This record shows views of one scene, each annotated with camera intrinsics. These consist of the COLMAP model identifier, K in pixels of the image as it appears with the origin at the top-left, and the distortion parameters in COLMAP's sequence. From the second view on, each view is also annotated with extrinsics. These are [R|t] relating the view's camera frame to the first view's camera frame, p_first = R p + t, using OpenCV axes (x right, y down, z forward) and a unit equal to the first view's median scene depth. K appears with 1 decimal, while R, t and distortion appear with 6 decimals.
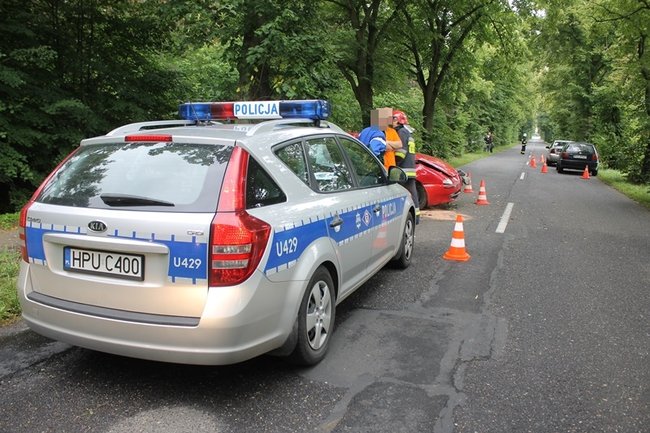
lens RADIAL K [[552.7, 0, 325.0], [0, 552.7, 216.5], [0, 0, 1]] dist [-0.151040, 0.134616]
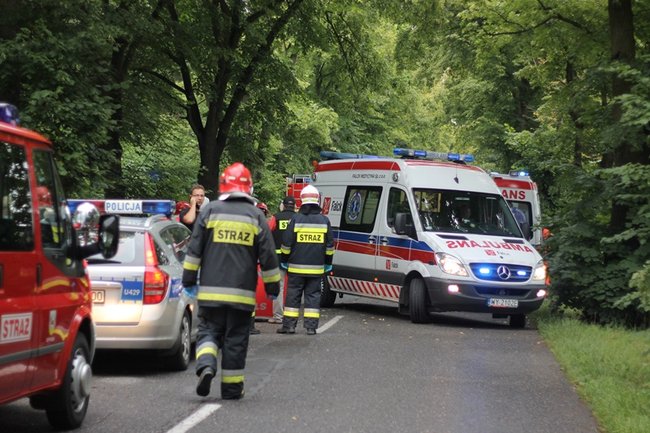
lens RADIAL K [[1528.1, 0, 325.0], [0, 1528.1, 216.5], [0, 0, 1]] dist [-0.104790, 0.167850]
pose [[0.962042, 0.003733, 0.272875, -0.489883], [0.036779, 0.989011, -0.143196, 0.282993], [-0.270411, 0.147796, 0.951333, -1.984573]]
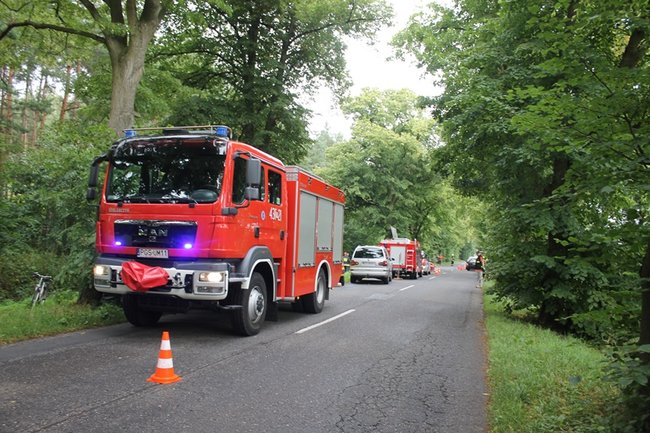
lens RADIAL K [[552.7, 0, 325.0], [0, 552.7, 216.5], [0, 0, 1]] dist [-0.151040, 0.134616]
pose [[0.995639, 0.028400, 0.088862, -1.933140], [-0.009031, 0.977403, -0.211189, 0.911028], [-0.092852, 0.209466, 0.973397, -6.185086]]
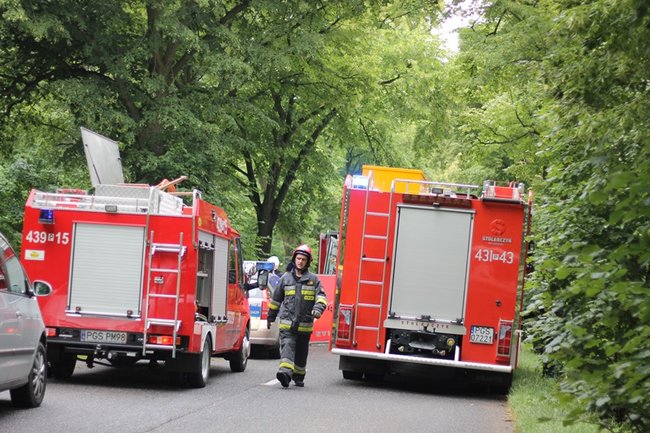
lens RADIAL K [[1528.1, 0, 325.0], [0, 1528.1, 216.5], [0, 0, 1]] dist [-0.104790, 0.167850]
pose [[0.964701, 0.046576, 0.259198, -1.083888], [0.001687, 0.983123, -0.182938, 0.577991], [-0.263344, 0.176917, 0.948341, -3.854407]]
